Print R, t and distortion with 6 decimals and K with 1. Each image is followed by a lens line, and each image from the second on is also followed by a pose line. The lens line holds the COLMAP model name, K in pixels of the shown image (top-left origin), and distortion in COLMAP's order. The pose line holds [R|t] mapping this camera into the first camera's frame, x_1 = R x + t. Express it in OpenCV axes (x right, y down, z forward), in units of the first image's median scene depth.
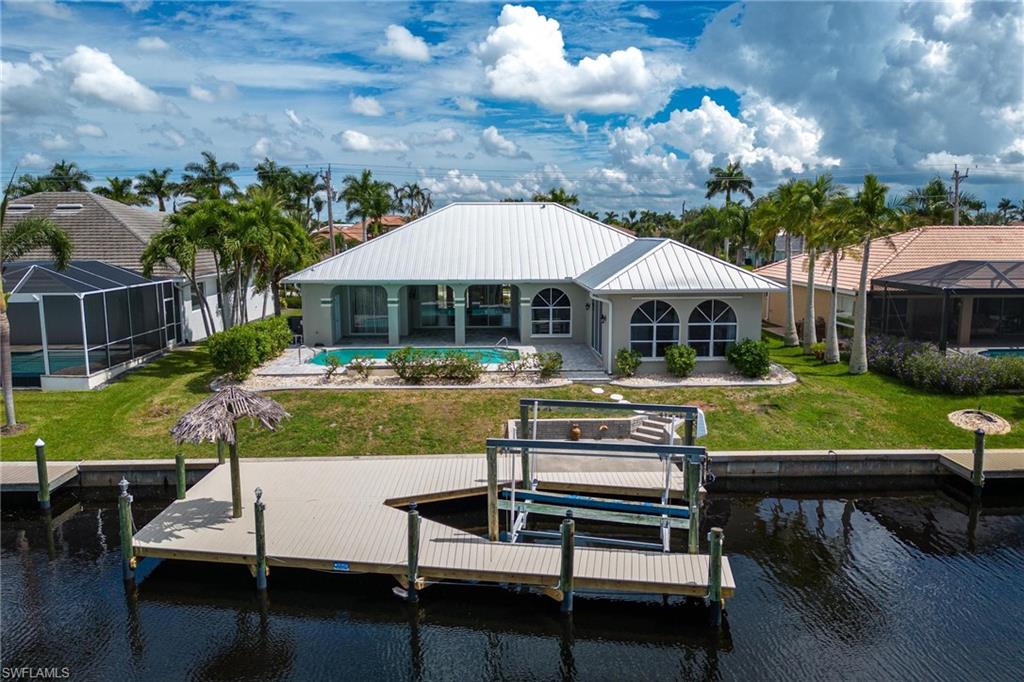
lens RADIAL K [[739.3, 0, 515.2], [0, 739.3, 340.3], [0, 0, 1]] dist [0.009475, -0.030701]
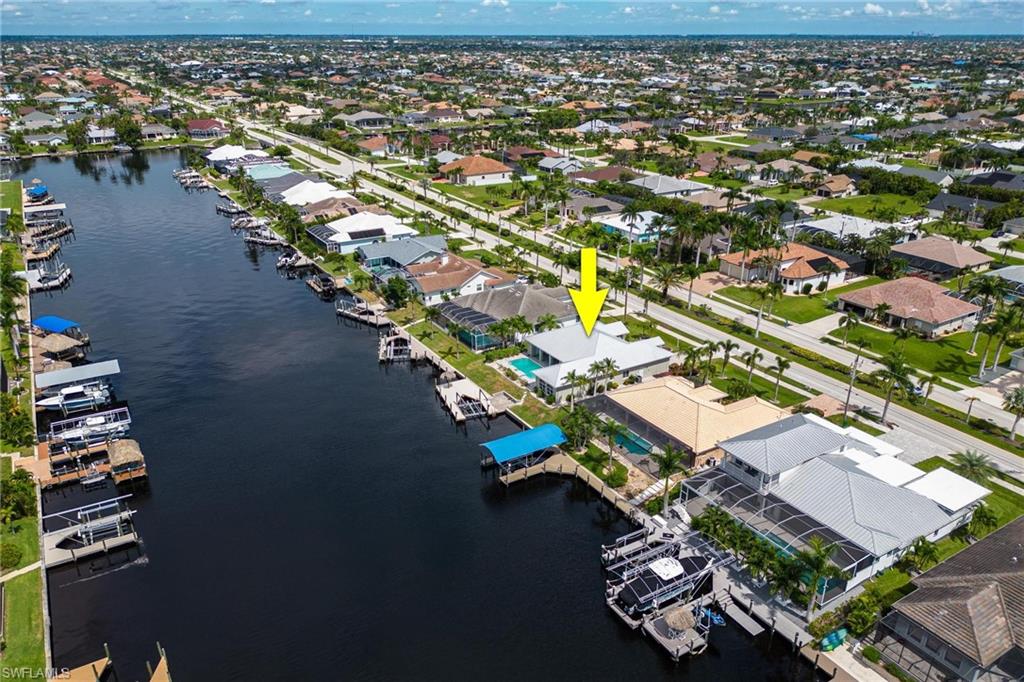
lens RADIAL K [[739.3, 0, 514.1], [0, 739.3, 341.4], [0, 0, 1]] dist [0.009475, -0.030701]
pose [[0.506514, 0.338947, -0.792817, 5.681237], [-0.140582, 0.939654, 0.311908, -2.606491], [0.850694, -0.046530, 0.523598, -2.282040]]
